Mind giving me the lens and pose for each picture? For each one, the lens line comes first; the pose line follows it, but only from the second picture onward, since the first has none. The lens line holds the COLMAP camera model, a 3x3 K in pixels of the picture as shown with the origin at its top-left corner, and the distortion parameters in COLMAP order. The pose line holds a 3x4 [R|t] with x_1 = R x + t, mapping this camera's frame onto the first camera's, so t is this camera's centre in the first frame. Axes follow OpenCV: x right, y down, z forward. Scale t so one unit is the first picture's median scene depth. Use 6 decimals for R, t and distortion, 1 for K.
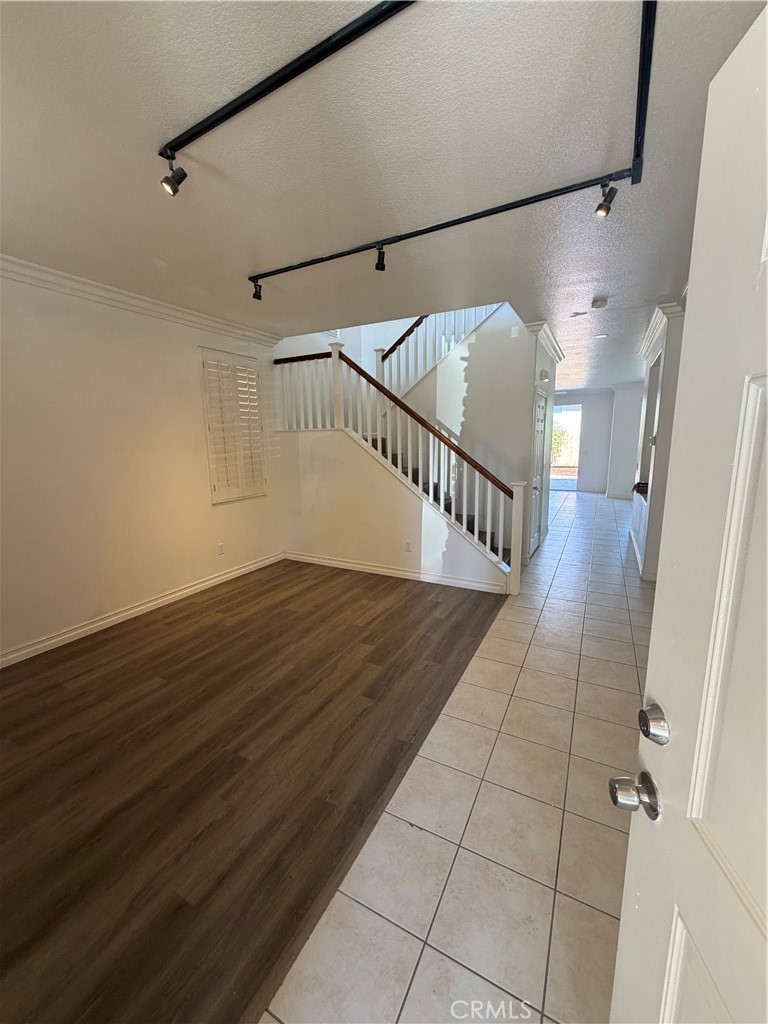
lens RADIAL K [[409.7, 0, 382.6], [0, 409.7, 510.6], [0, 0, 1]] dist [0.001346, 0.000381]
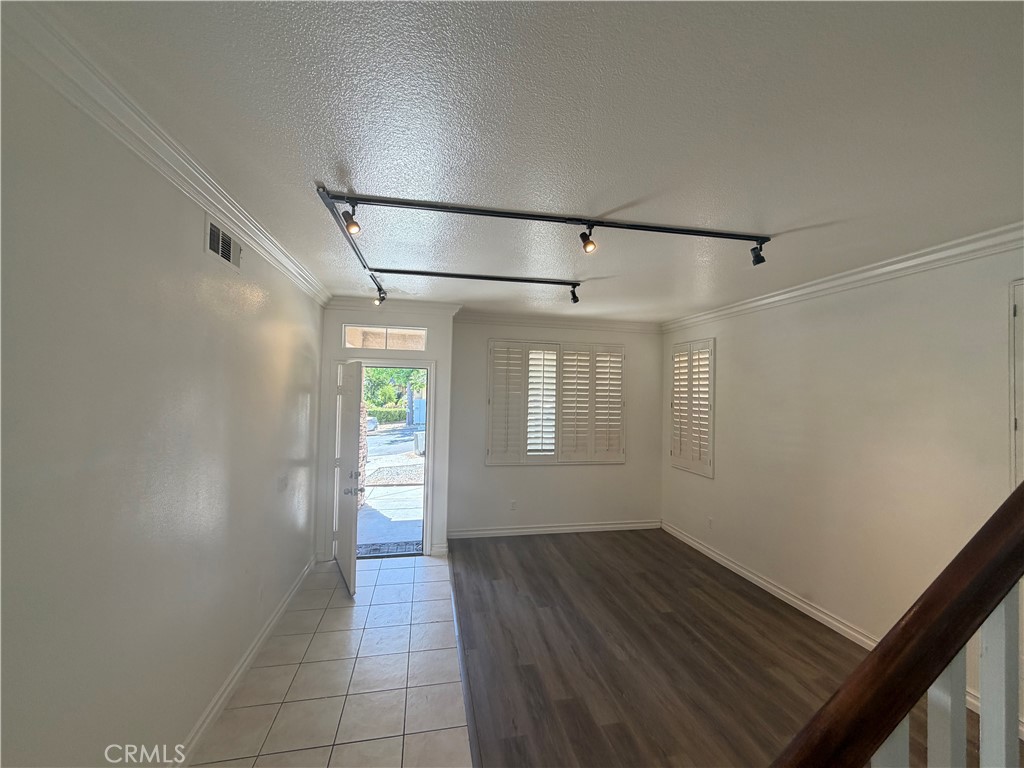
lens RADIAL K [[409.7, 0, 509.5], [0, 409.7, 384.9], [0, 0, 1]] dist [0.001346, 0.000381]
pose [[-0.770050, -0.014100, -0.637827, 0.630610], [-0.121597, 0.984672, 0.125037, -0.362039], [0.626288, 0.173843, -0.759962, 1.493163]]
